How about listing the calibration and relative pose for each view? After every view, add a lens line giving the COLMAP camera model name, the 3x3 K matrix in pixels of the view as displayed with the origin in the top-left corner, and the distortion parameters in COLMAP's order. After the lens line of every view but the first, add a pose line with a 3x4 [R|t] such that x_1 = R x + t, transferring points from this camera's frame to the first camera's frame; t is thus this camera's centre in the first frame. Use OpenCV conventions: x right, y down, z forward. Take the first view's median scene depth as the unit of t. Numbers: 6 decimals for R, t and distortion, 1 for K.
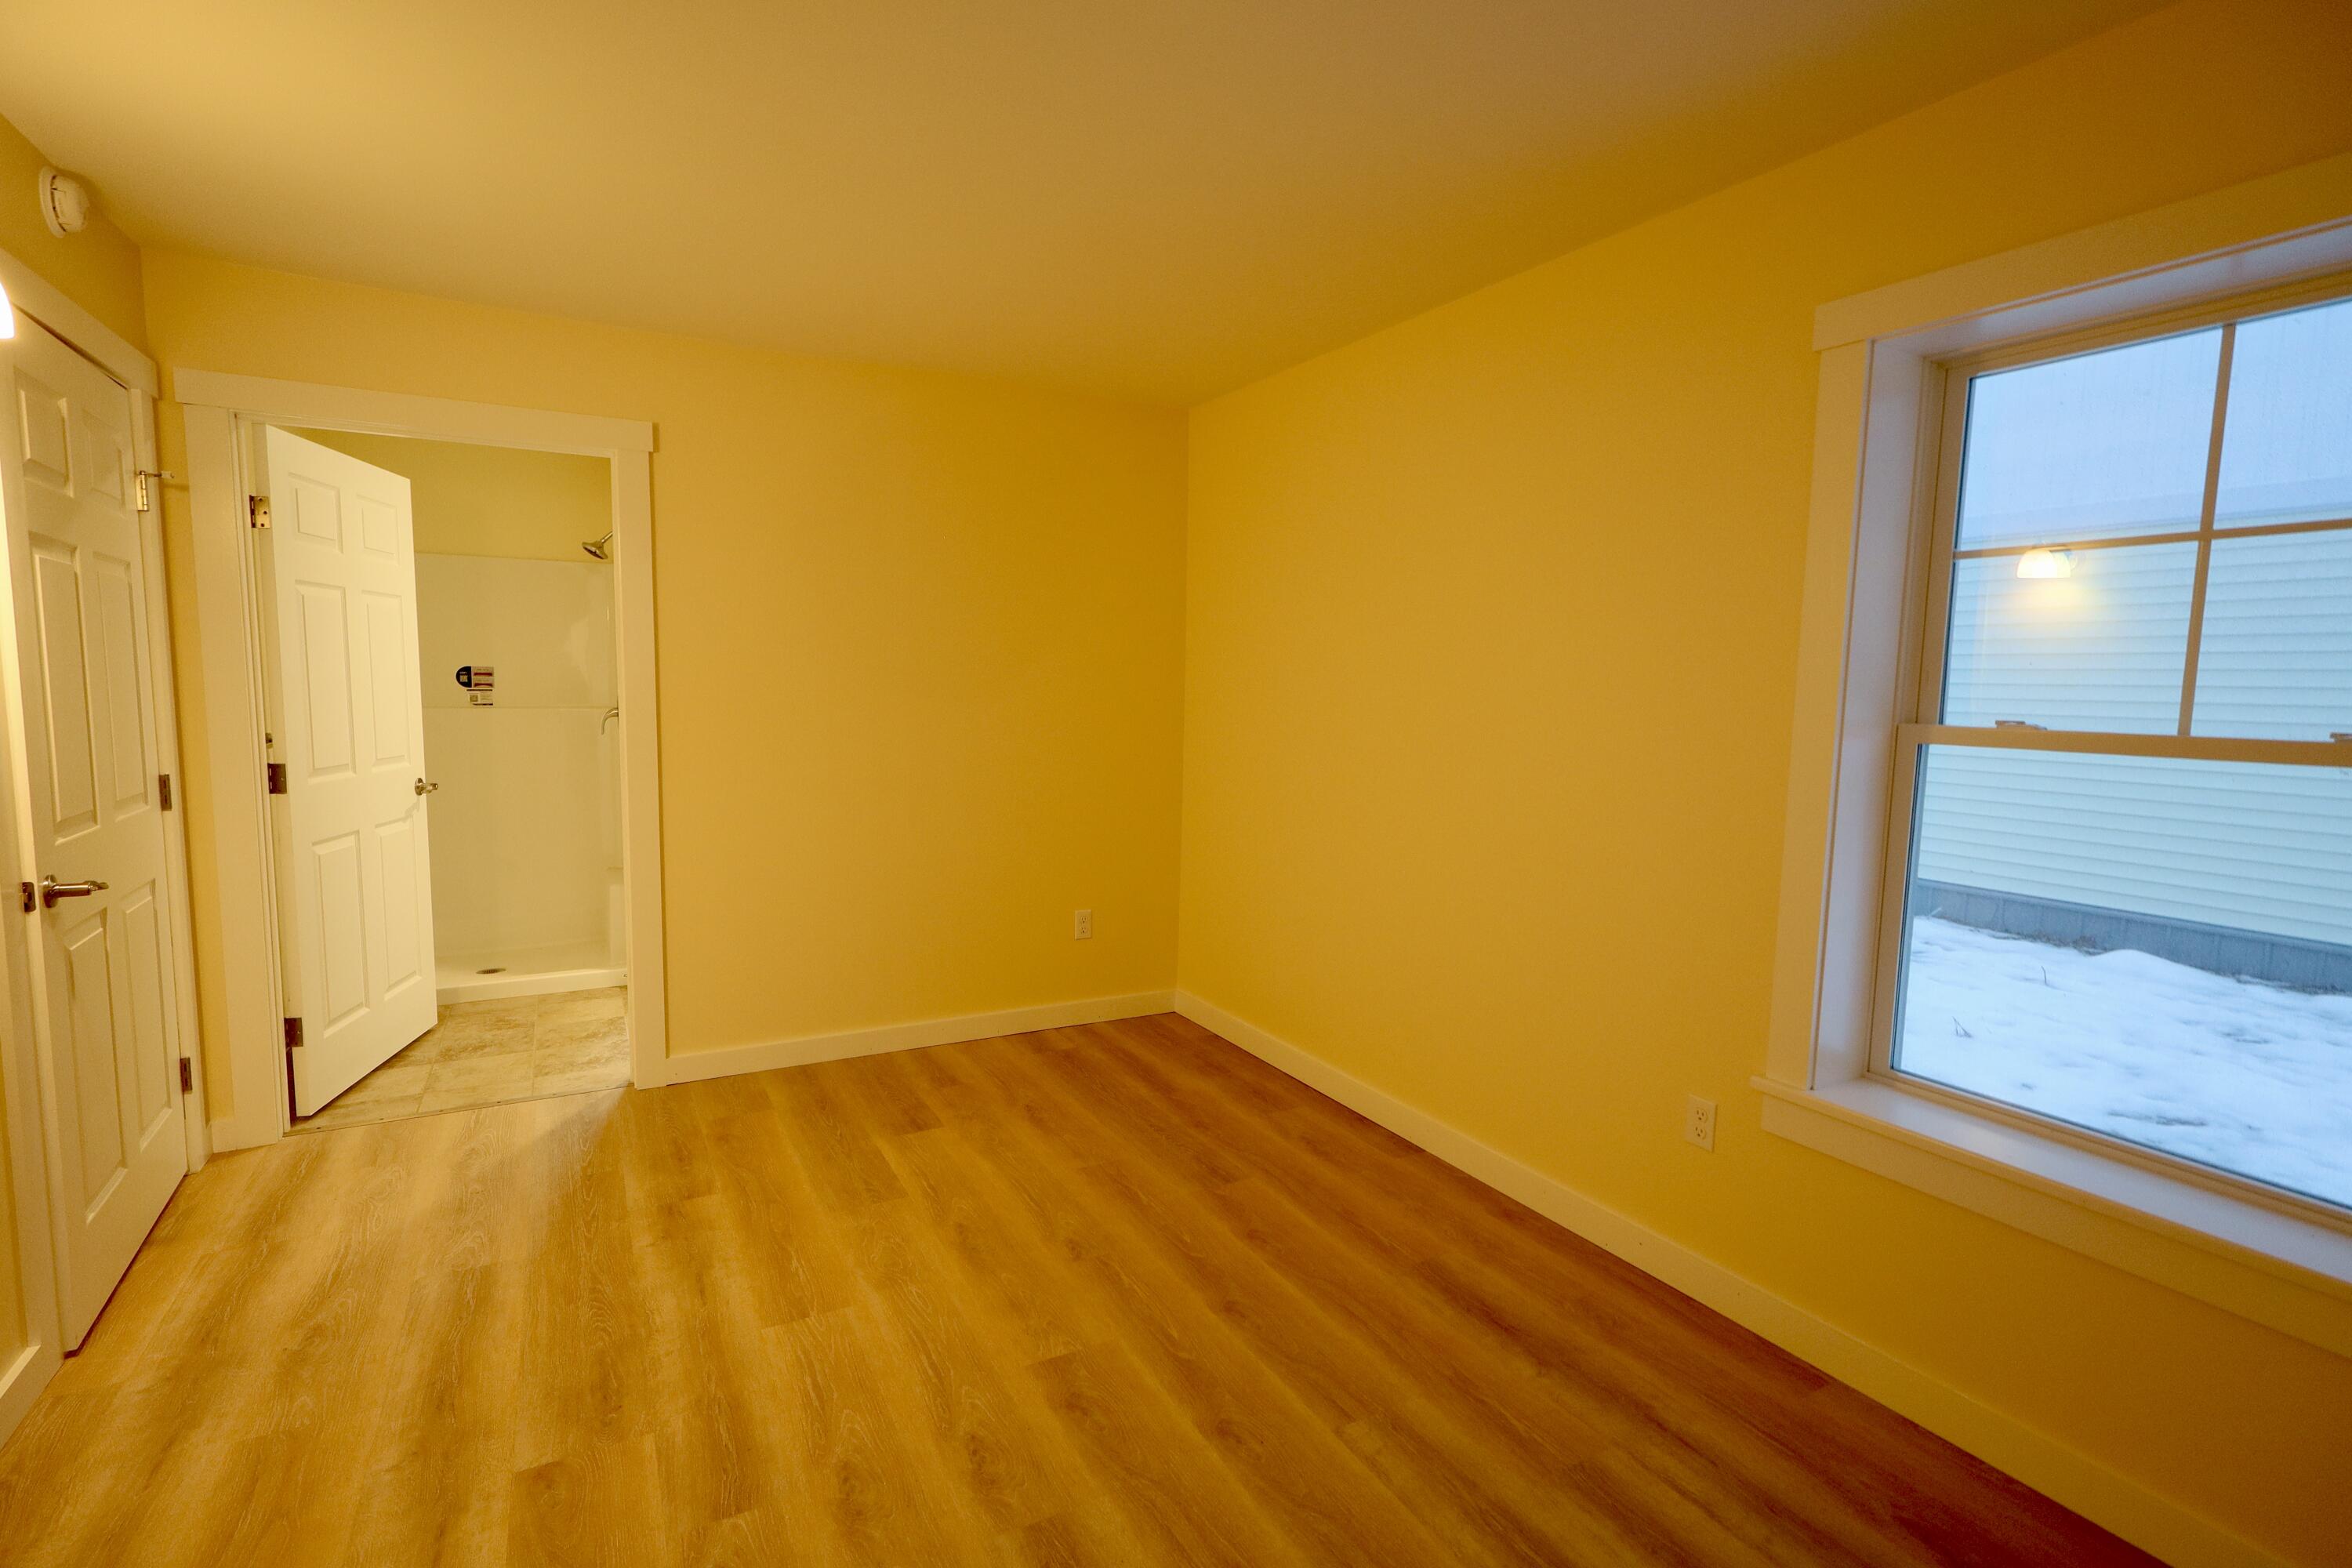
lens RADIAL K [[1086.6, 0, 1174.2], [0, 1086.6, 779.3], [0, 0, 1]] dist [-0.000298, -0.000281]
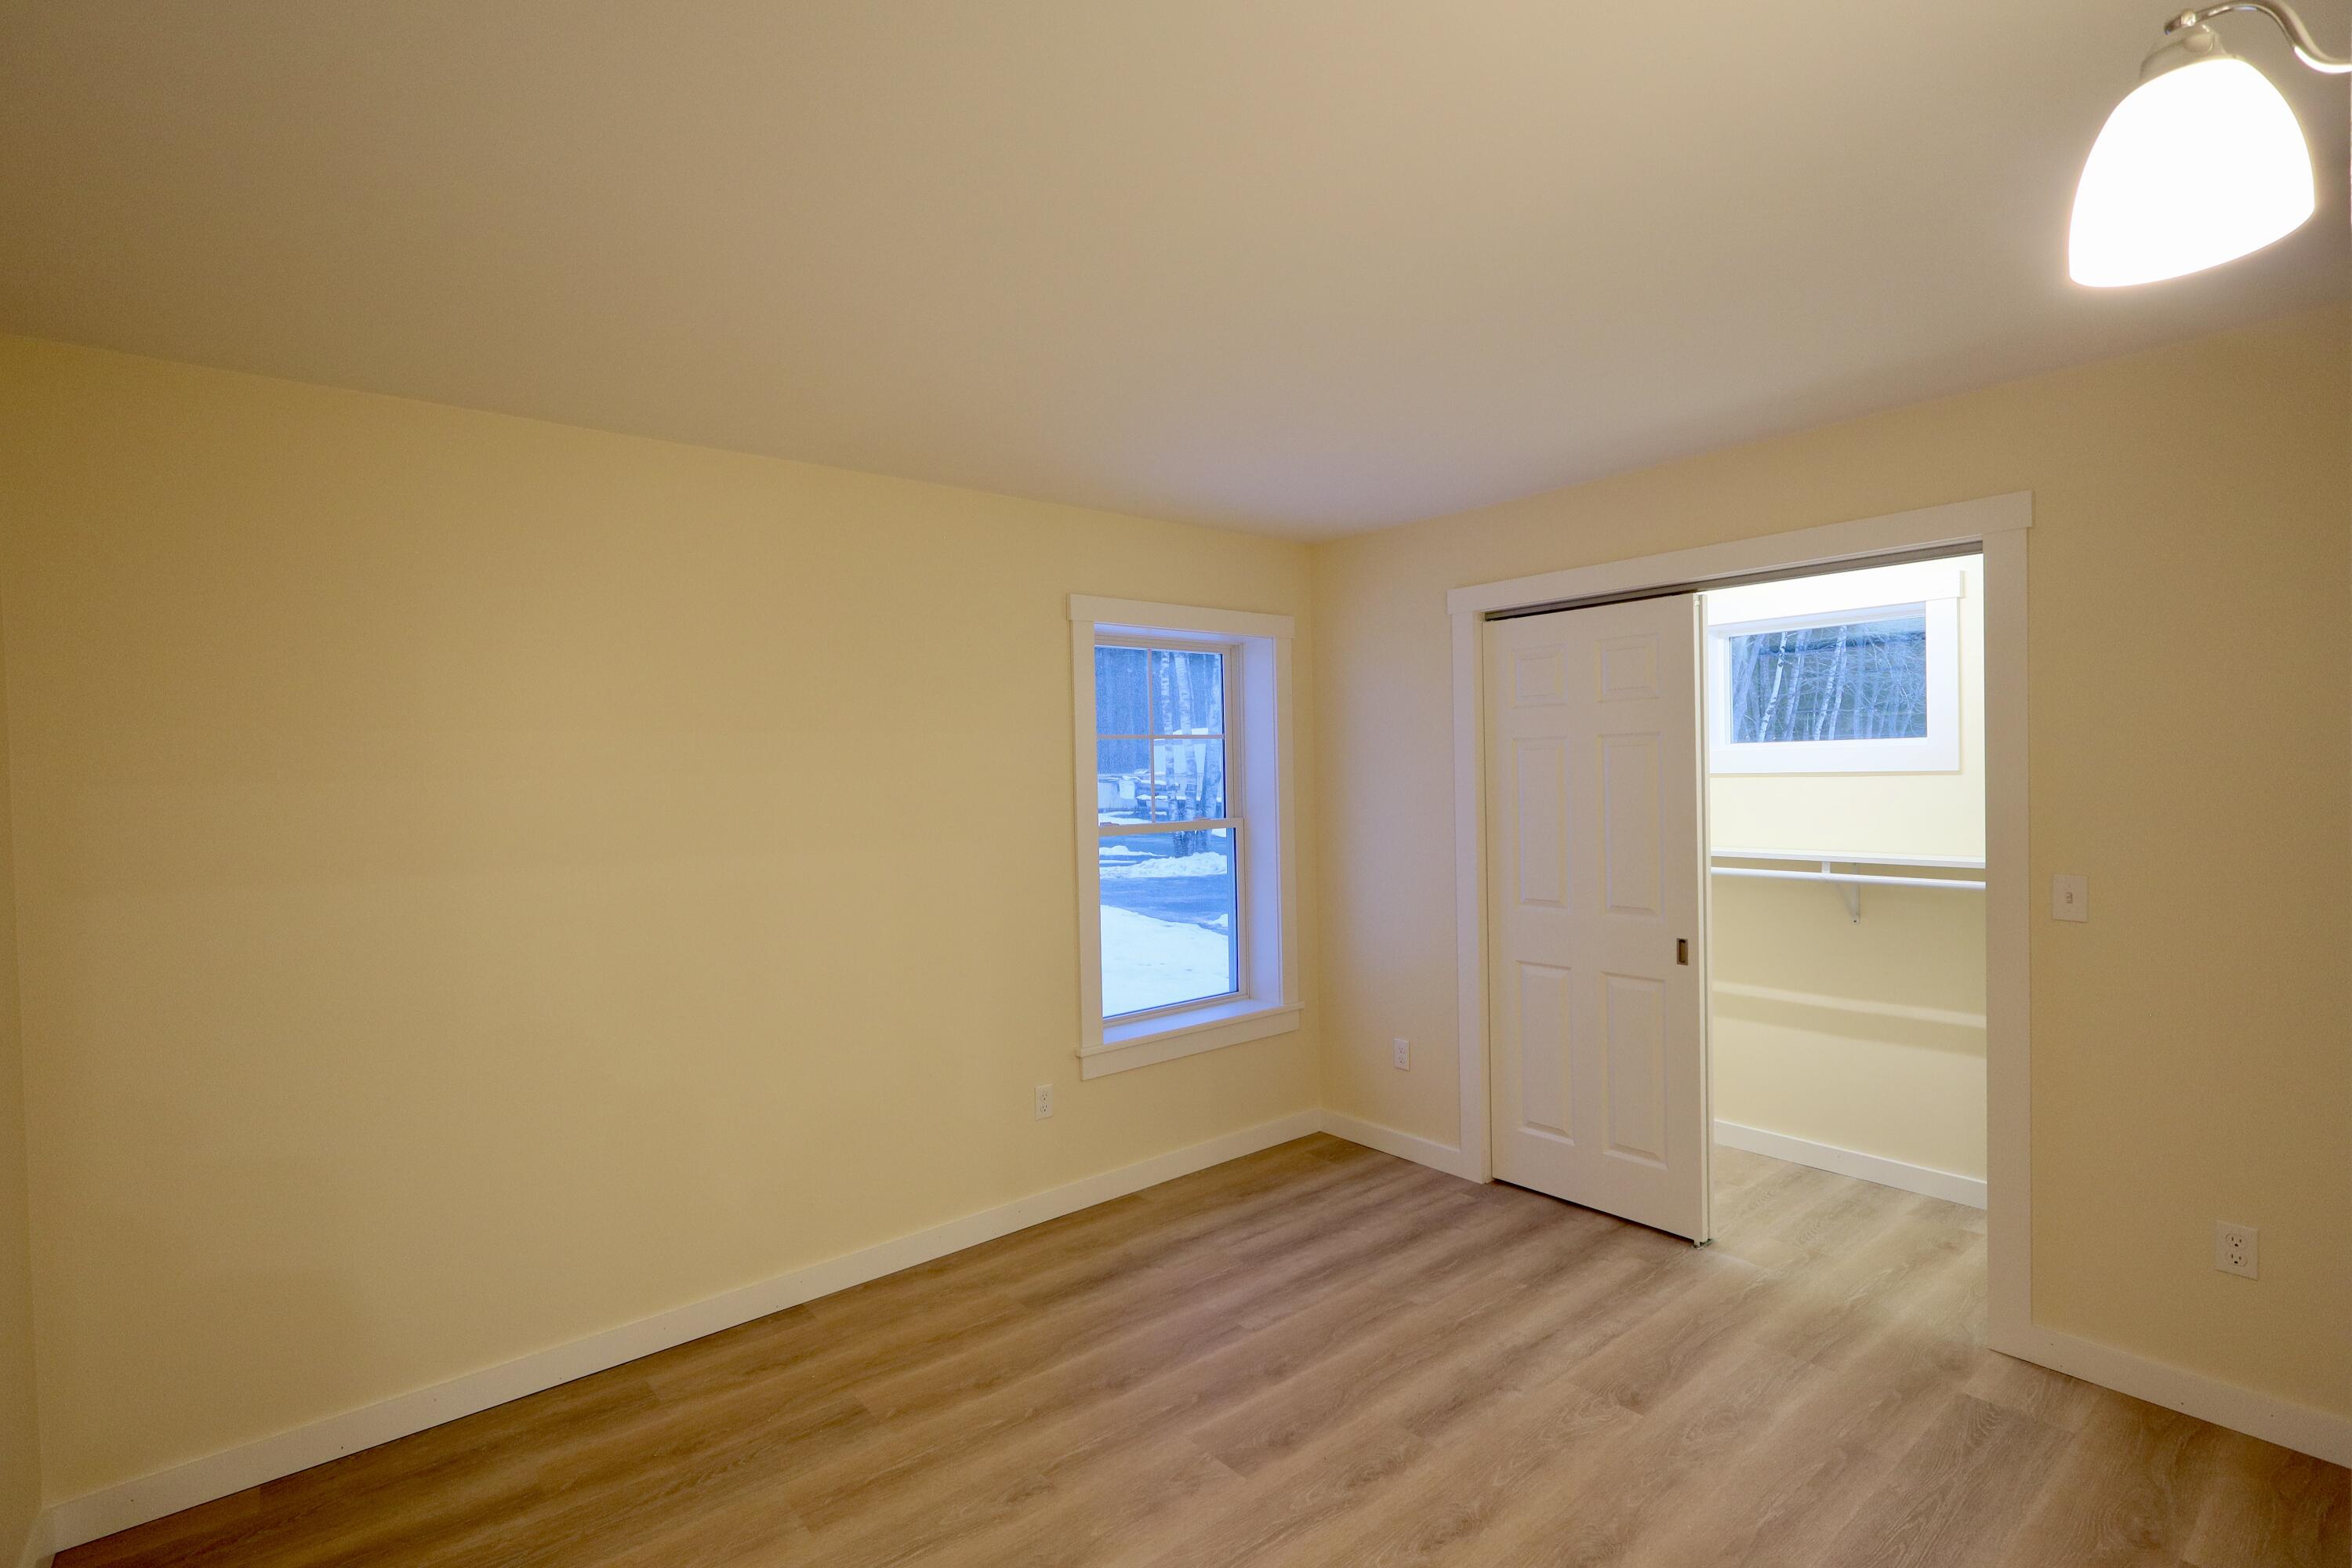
lens RADIAL K [[1086.6, 0, 1175.1], [0, 1086.6, 779.9], [0, 0, 1]] dist [-0.000298, -0.000281]
pose [[-0.171917, -0.026565, 0.984753, -1.152536], [0.111037, 0.992744, 0.046165, -0.196861], [-0.978834, 0.117280, -0.167720, 1.164109]]
